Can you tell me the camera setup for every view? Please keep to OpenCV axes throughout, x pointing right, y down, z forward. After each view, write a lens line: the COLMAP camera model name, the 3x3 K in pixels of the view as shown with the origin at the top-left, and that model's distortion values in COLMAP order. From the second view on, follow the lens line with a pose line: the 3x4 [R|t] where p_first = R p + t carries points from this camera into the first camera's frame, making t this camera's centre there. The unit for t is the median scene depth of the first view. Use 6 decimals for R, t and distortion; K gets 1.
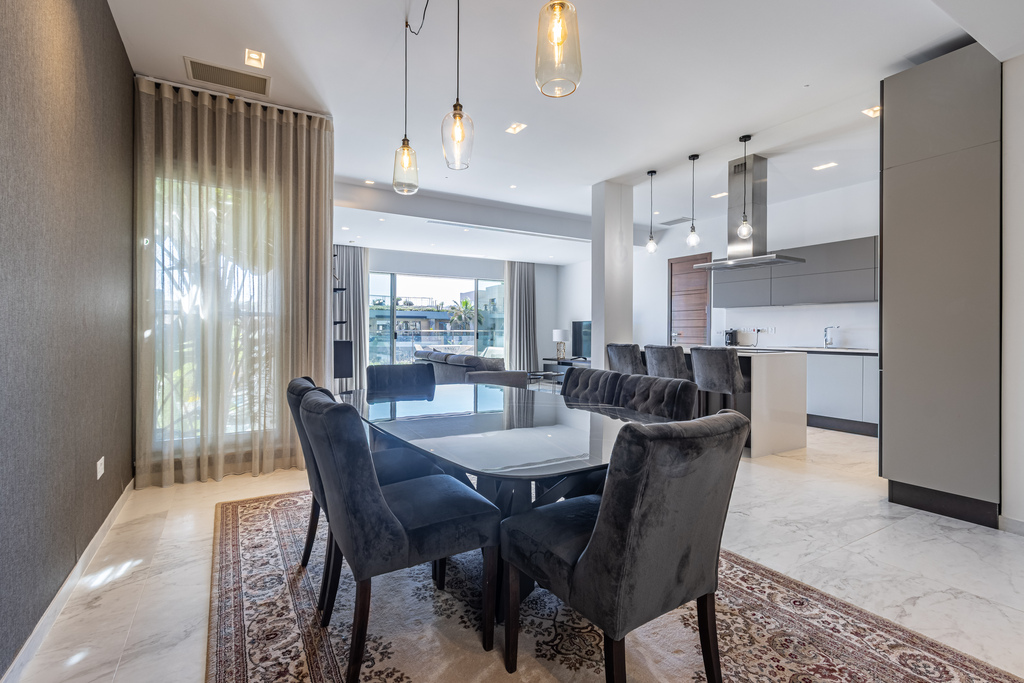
lens RADIAL K [[475.7, 0, 515.4], [0, 475.7, 332.7], [0, 0, 1]] dist [0.012985, -0.002139]
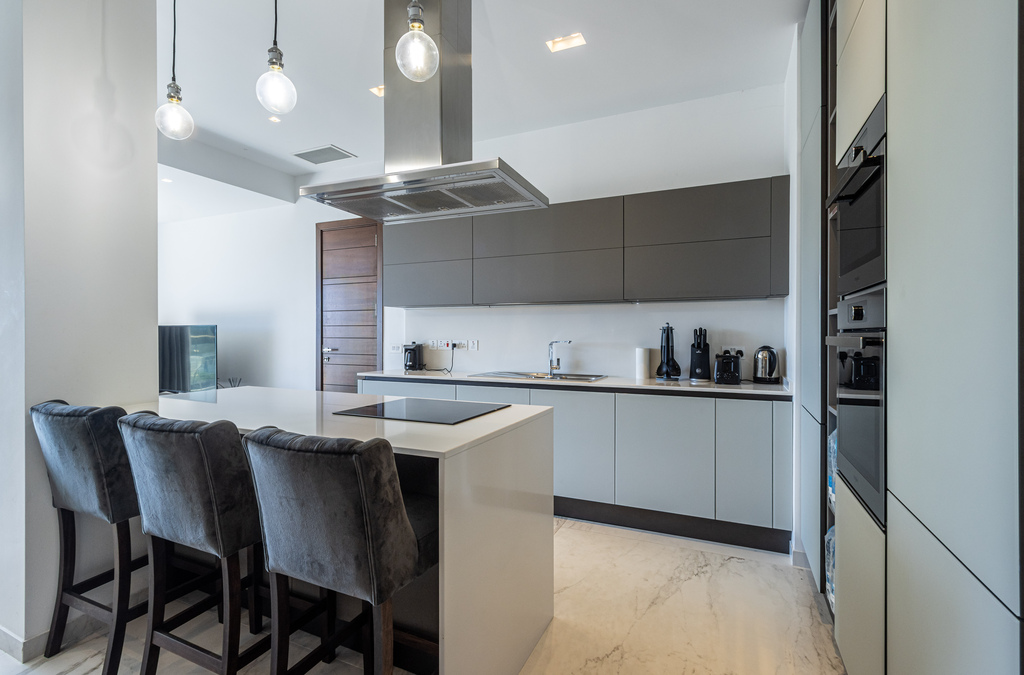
lens RADIAL K [[475.7, 0, 515.6], [0, 475.7, 334.0], [0, 0, 1]] dist [0.012985, -0.002139]
pose [[0.823994, -0.002729, 0.566591, 0.154892], [0.002227, 0.999996, 0.001578, -0.013597], [-0.566594, -0.000038, 0.823997, 0.307265]]
